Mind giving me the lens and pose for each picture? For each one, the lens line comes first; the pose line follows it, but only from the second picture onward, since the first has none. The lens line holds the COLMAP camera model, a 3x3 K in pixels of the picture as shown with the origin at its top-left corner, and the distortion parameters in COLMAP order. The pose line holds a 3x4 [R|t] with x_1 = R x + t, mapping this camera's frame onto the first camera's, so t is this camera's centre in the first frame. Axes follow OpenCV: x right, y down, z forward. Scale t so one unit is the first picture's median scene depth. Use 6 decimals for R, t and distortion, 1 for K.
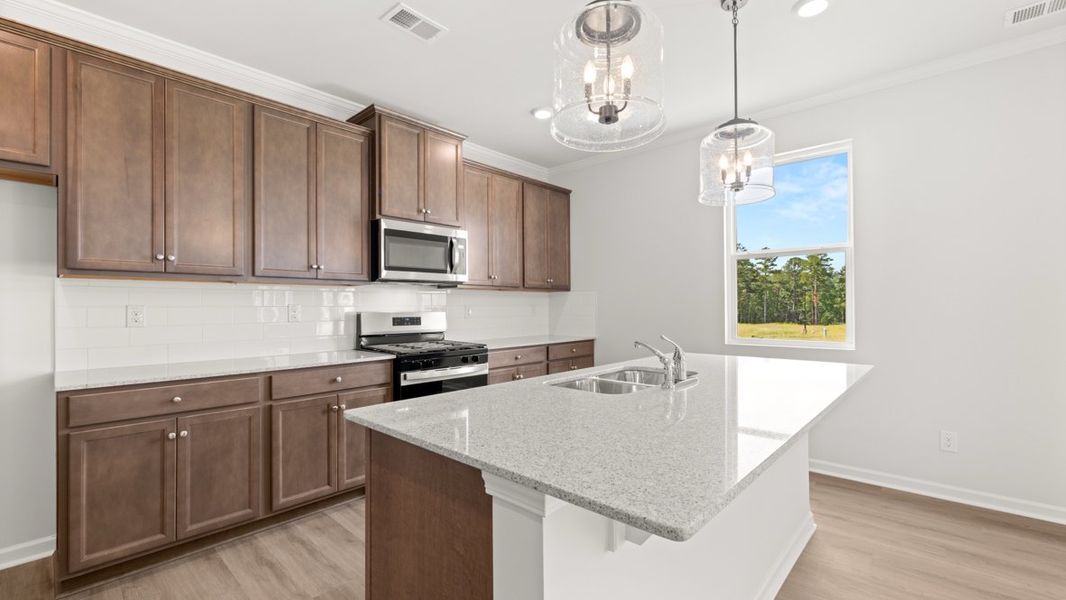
lens RADIAL K [[432.7, 0, 522.4], [0, 432.7, 302.8], [0, 0, 1]] dist [-0.001252, -0.000139]
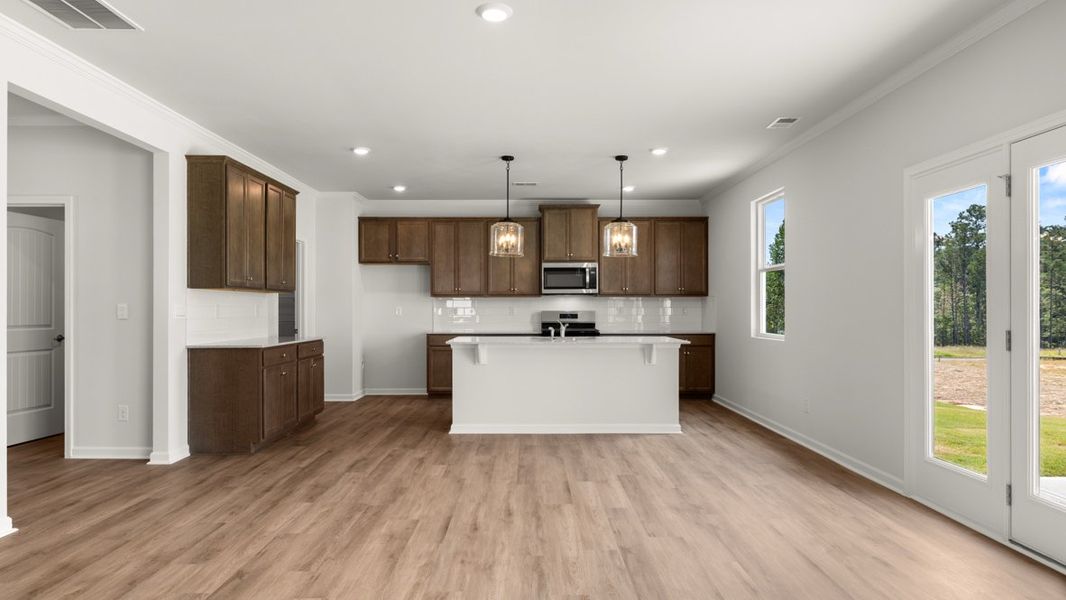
lens RADIAL K [[610.8, 0, 534.2], [0, 610.8, 307.7], [0, 0, 1]] dist [0.004319, 0.000594]
pose [[0.703058, -0.000128, -0.711133, 1.571974], [0.005097, 0.999975, 0.004858, -0.005832], [0.711114, -0.007040, 0.703041, -0.946048]]
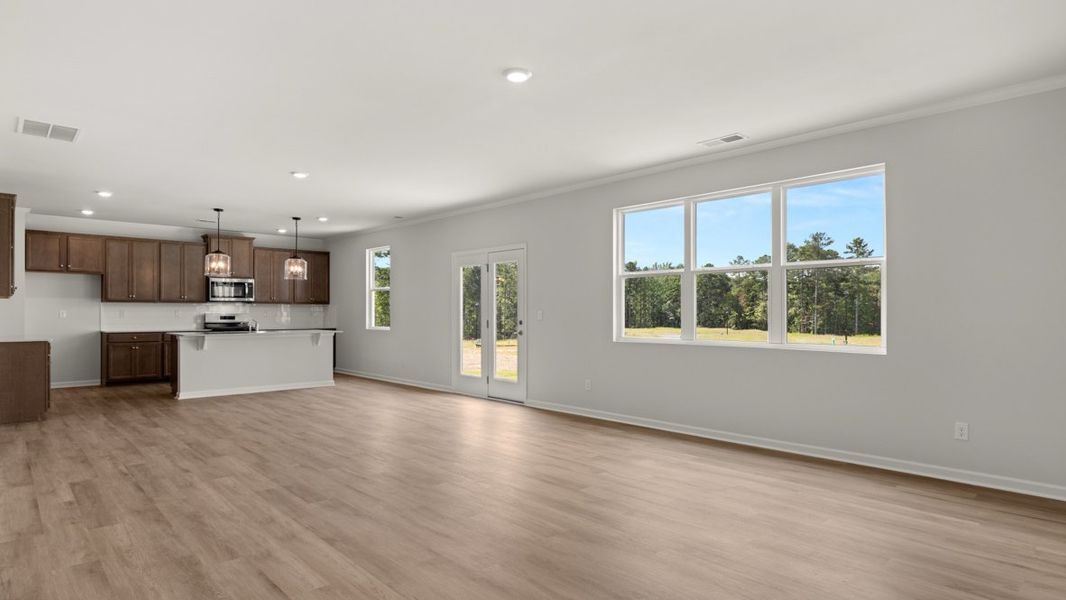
lens RADIAL K [[571.5, 0, 533.0], [0, 571.5, 300.0], [0, 0, 1]] dist [0.003872, 0.000754]
pose [[0.999110, 0.002315, -0.042120, 1.723806], [-0.002925, 0.999892, -0.014417, -0.016250], [0.042082, 0.014527, 0.999009, -2.308664]]
